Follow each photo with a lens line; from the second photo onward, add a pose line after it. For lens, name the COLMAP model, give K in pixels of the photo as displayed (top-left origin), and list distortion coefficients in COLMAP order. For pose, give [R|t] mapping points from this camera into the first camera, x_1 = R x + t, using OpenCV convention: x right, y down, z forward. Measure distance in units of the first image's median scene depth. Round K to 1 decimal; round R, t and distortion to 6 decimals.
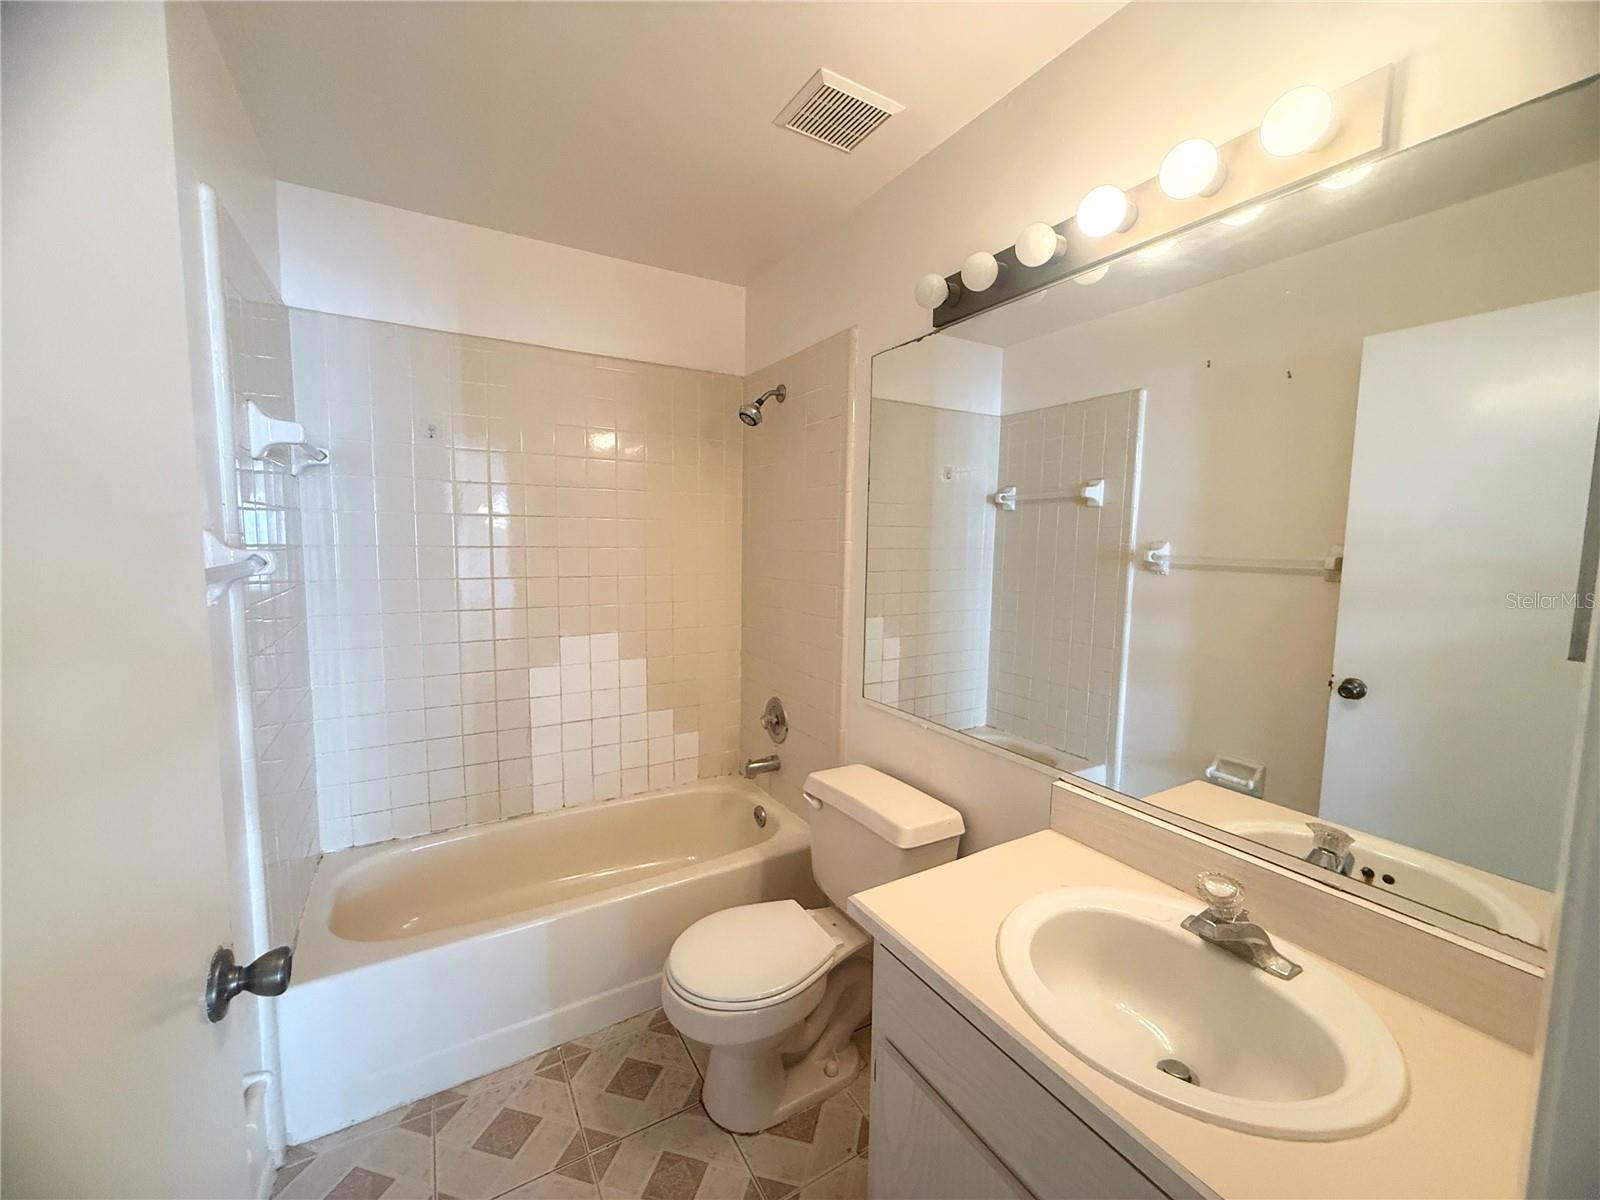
lens RADIAL K [[634.2, 0, 795.4], [0, 634.2, 598.5], [0, 0, 1]] dist [-0.000063, 0.000357]
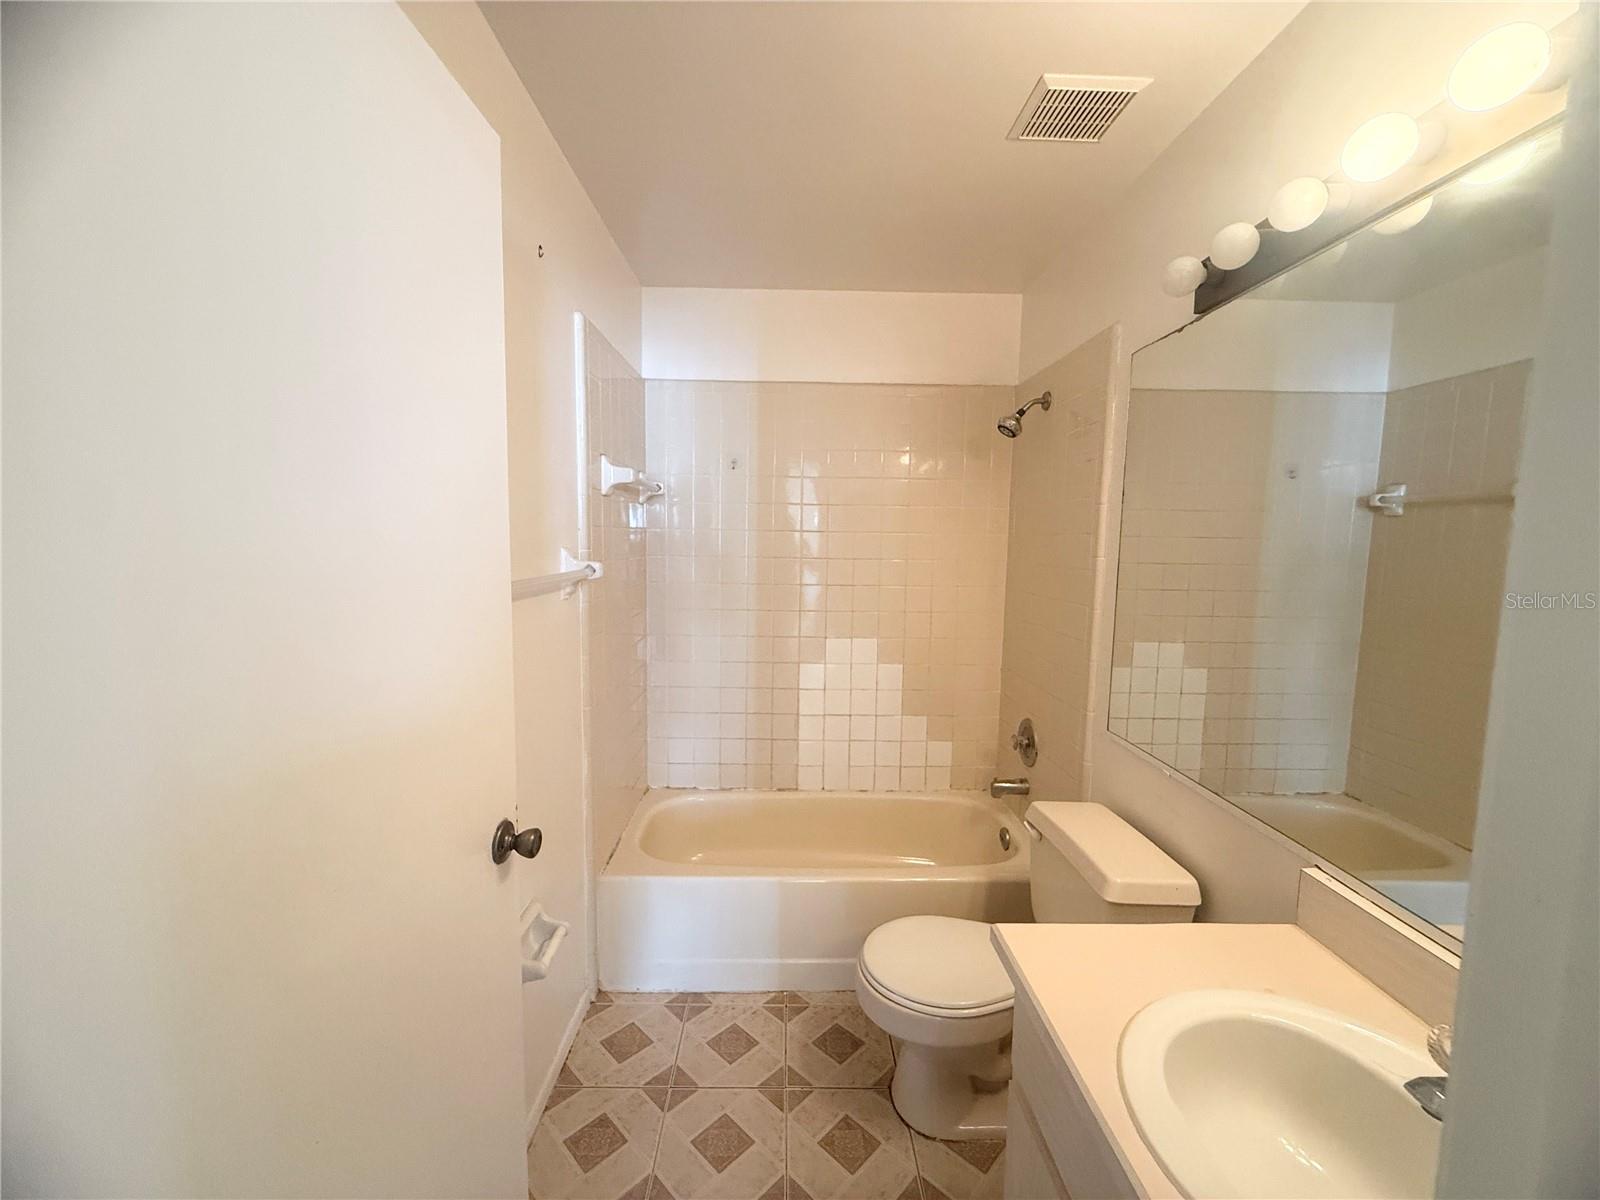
lens RADIAL K [[634.2, 0, 795.4], [0, 634.2, 598.5], [0, 0, 1]] dist [-0.000063, 0.000357]
pose [[0.869849, 0.046076, -0.491162, 0.149768], [-0.050378, 0.998720, 0.004472, -0.013328], [0.490740, 0.020853, 0.871057, -0.011142]]
